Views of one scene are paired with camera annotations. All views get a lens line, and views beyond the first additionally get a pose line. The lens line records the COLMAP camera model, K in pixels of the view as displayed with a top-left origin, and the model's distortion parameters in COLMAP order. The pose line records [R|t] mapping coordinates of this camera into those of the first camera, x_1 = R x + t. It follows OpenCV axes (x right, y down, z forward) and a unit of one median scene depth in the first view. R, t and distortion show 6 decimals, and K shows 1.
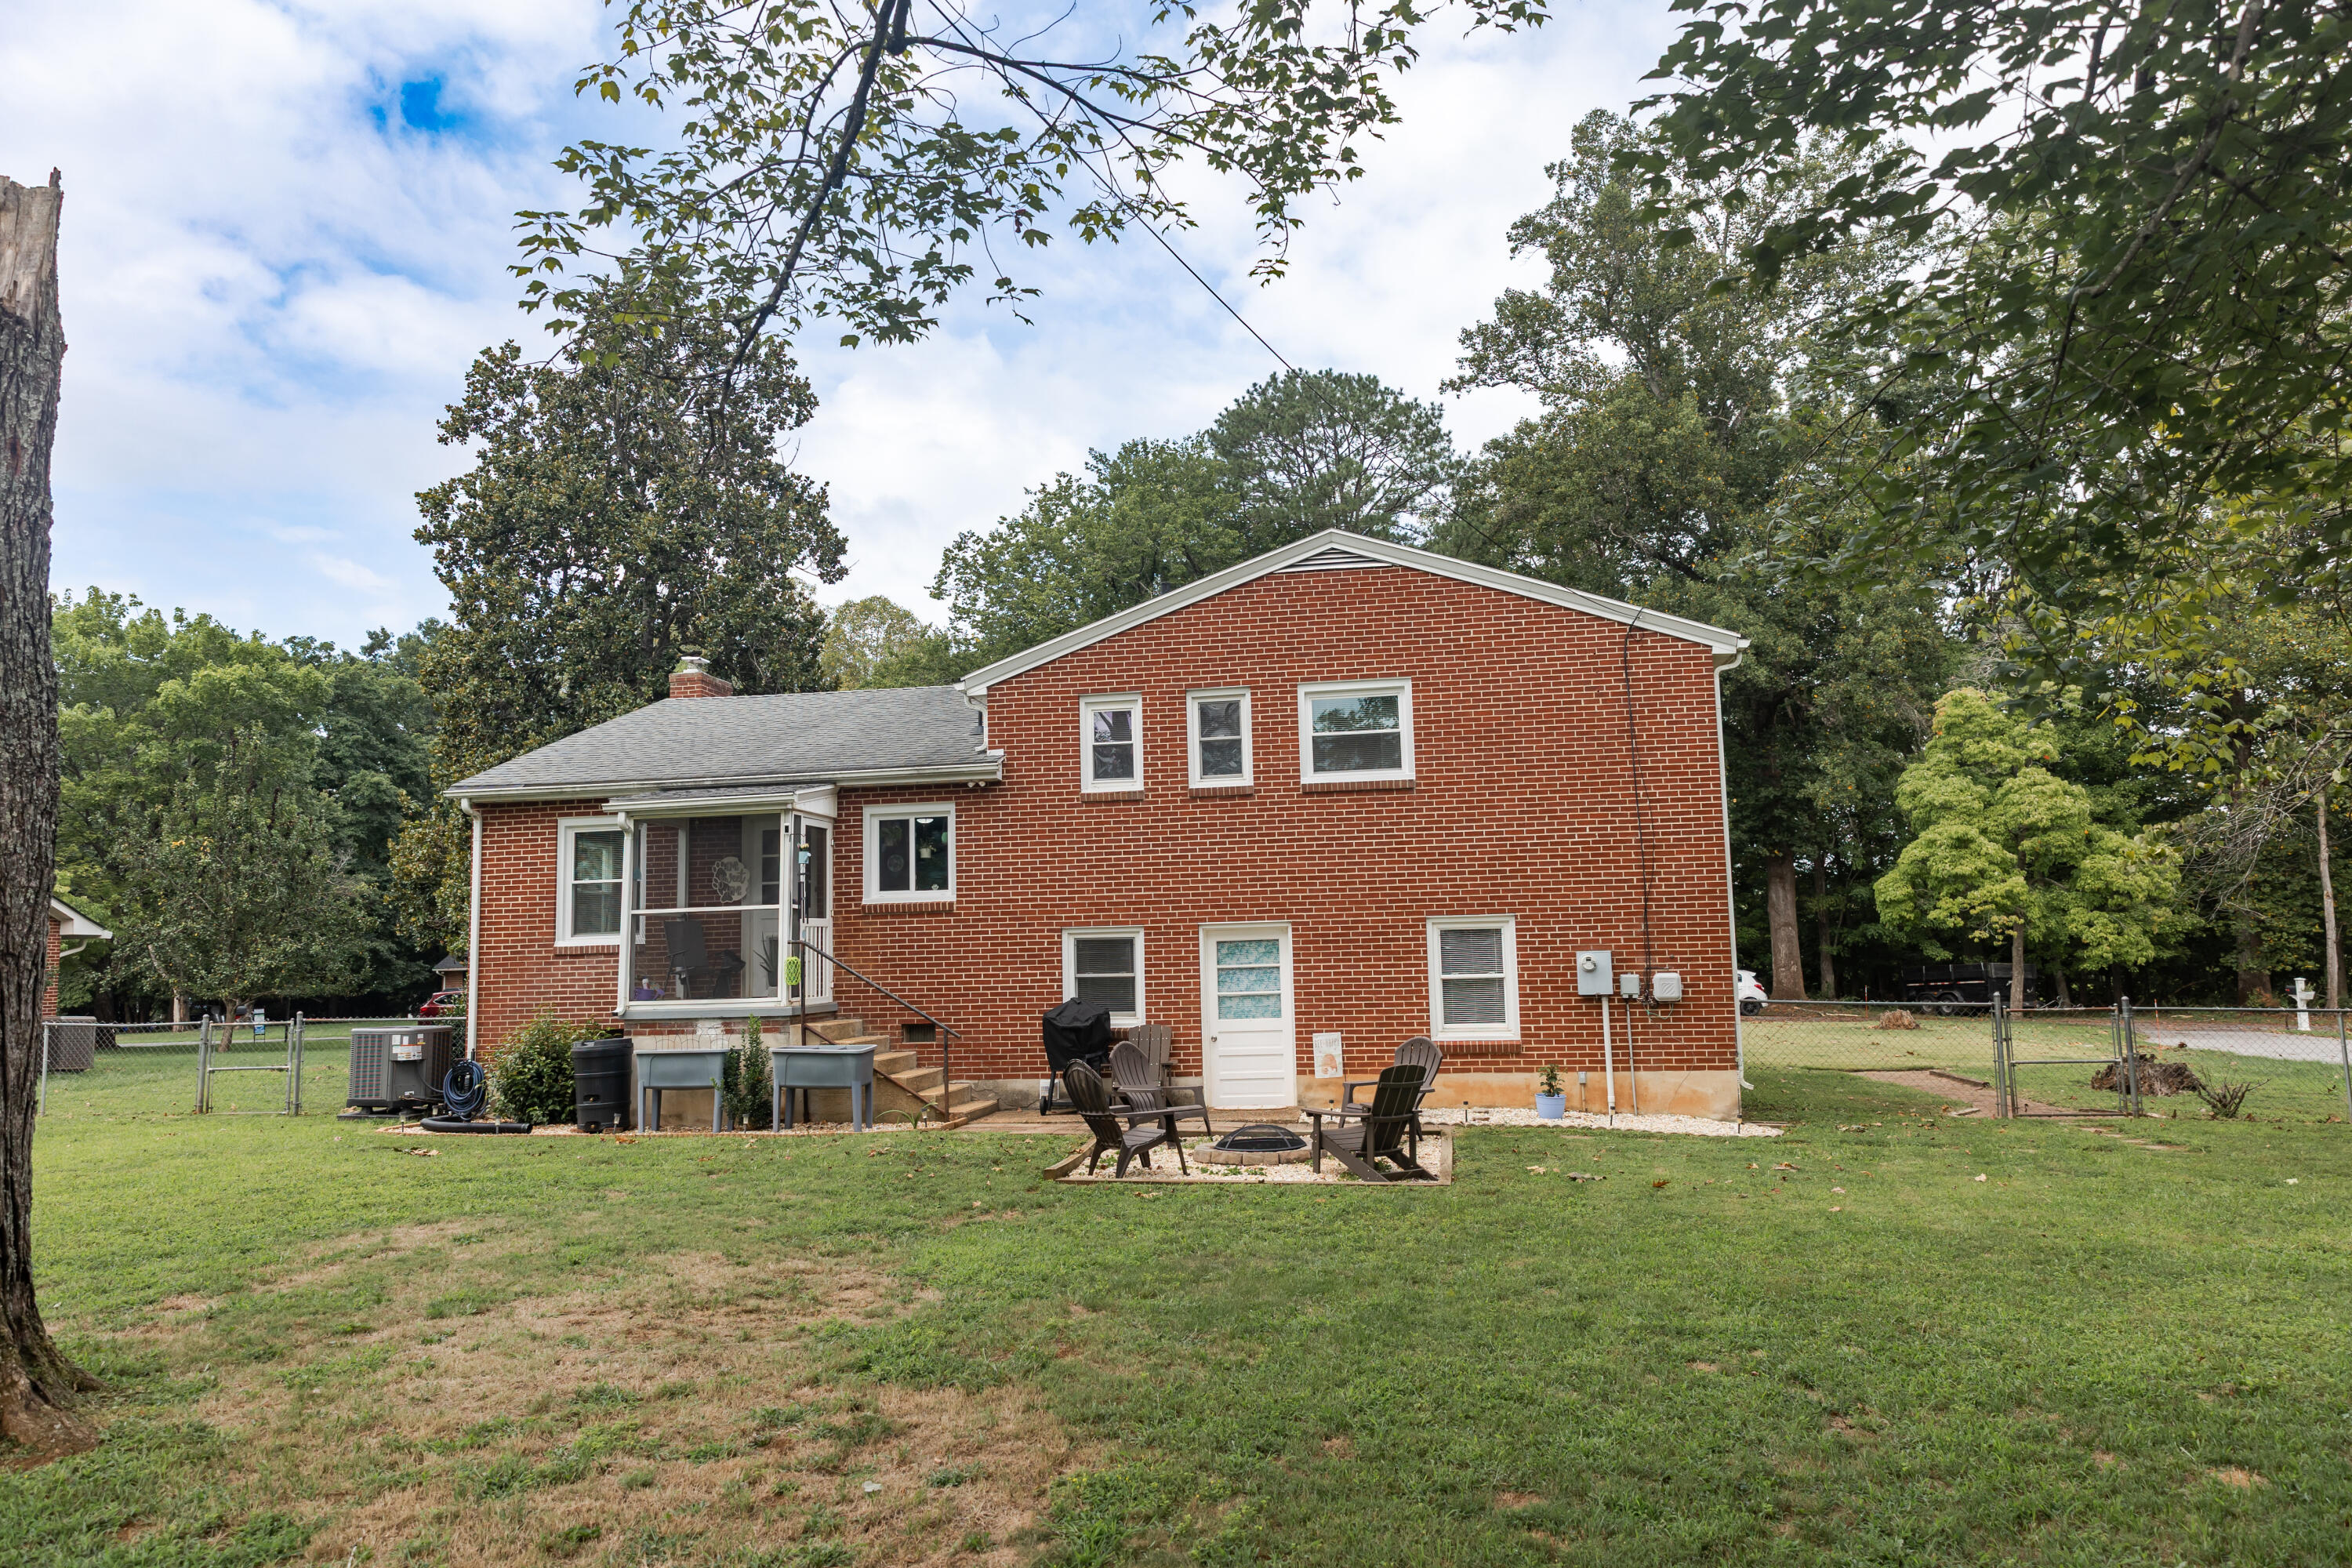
lens RADIAL K [[1560.1, 0, 1176.5], [0, 1560.1, 785.4], [0, 0, 1]] dist [0.012815, 0.000495]
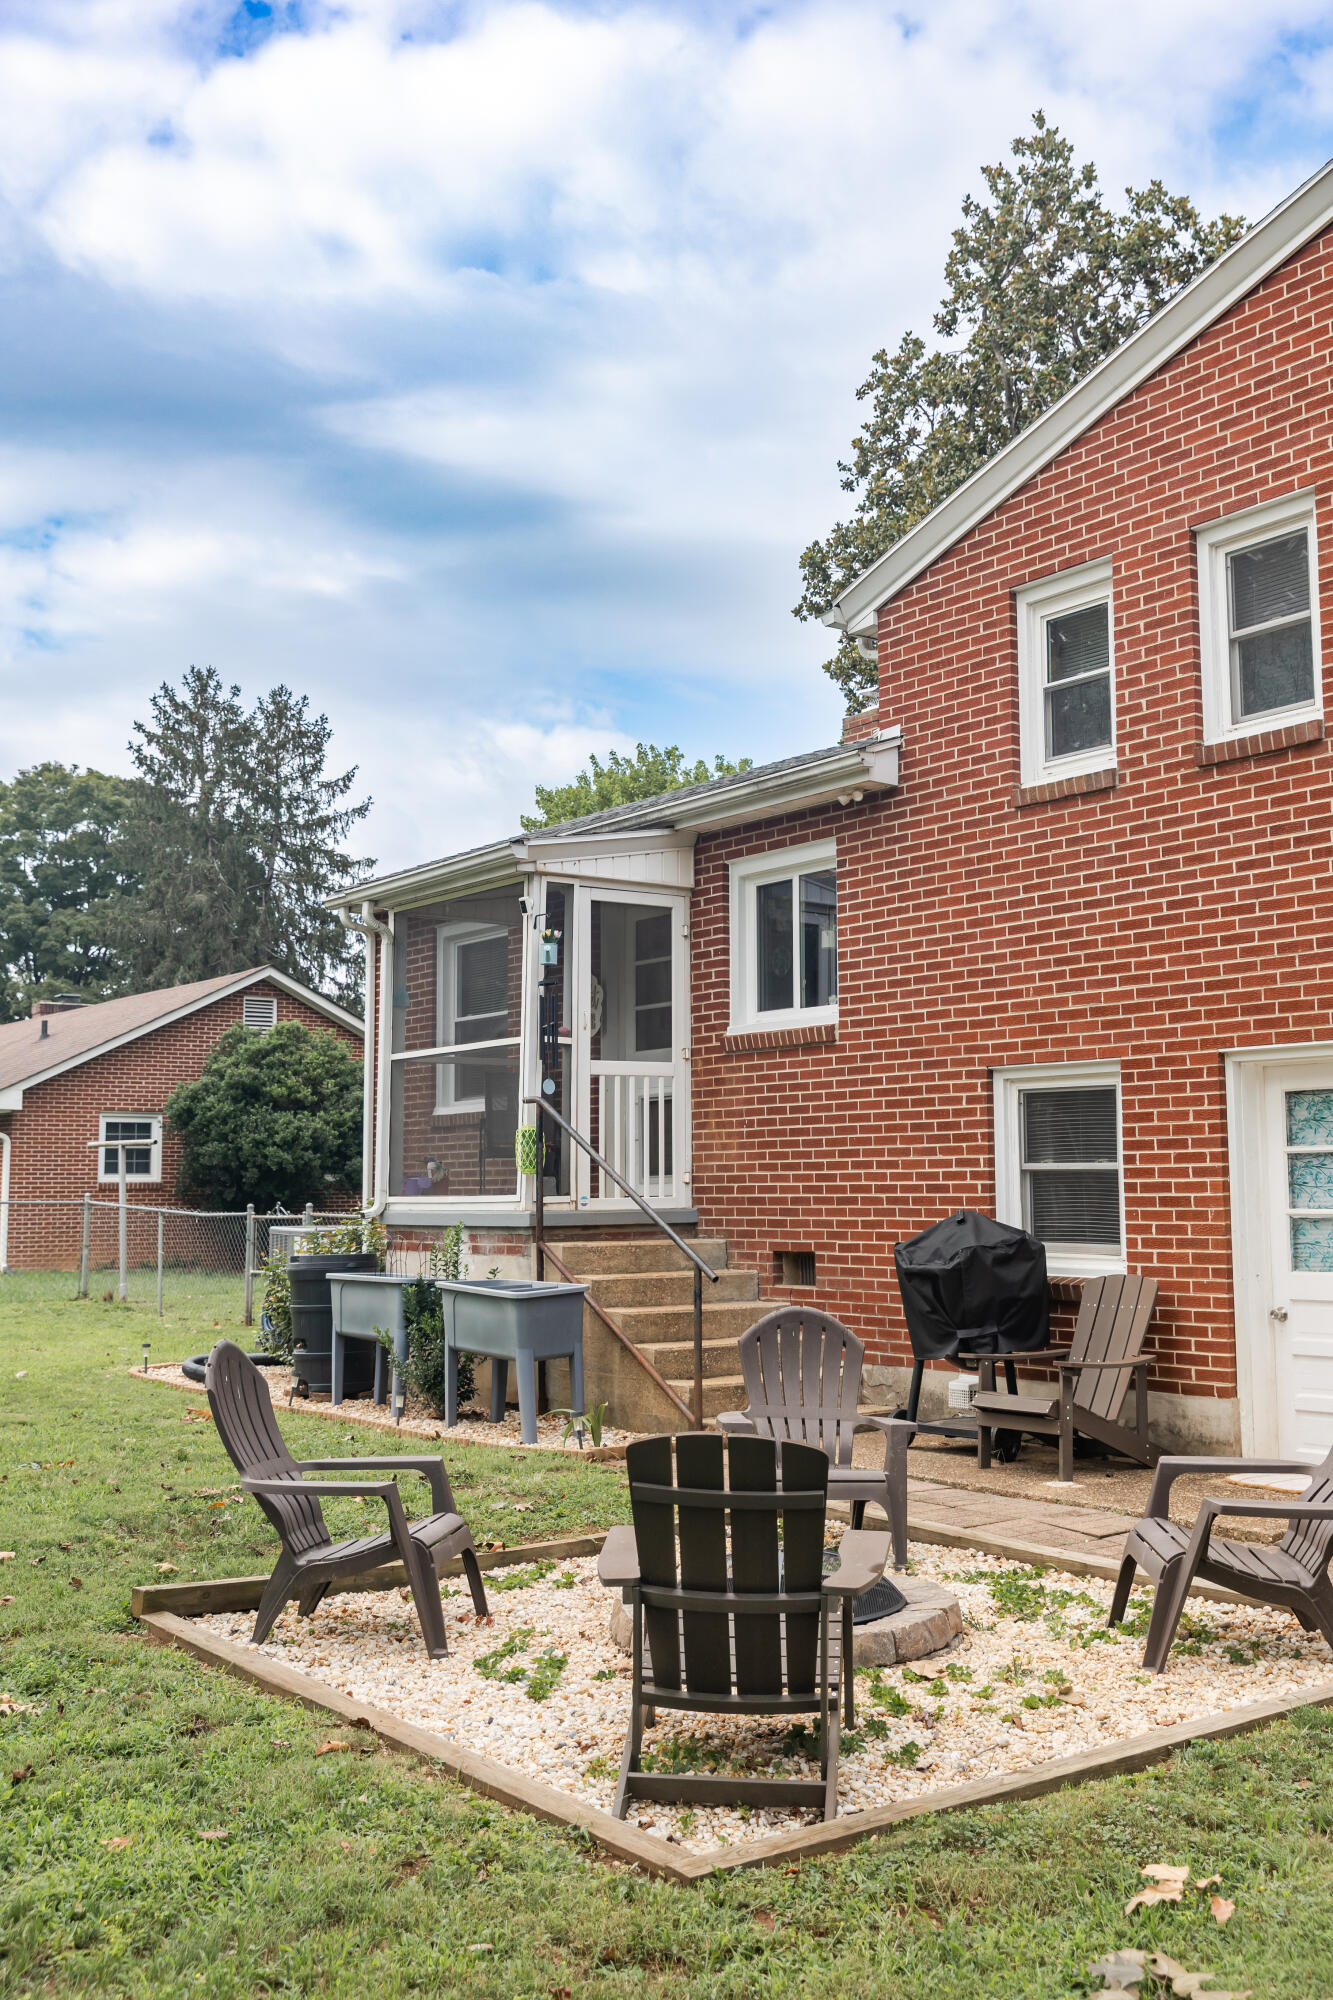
lens RADIAL K [[1940.7, 0, 665.7], [0, 1940.7, 997.4], [0, 0, 1]] dist [0.003287, 0.000000]
pose [[0.719127, -0.048260, -0.693201, 0.272468], [0.067021, 0.997752, 0.000064, 0.061499], [0.691639, -0.046505, 0.720744, 0.486560]]
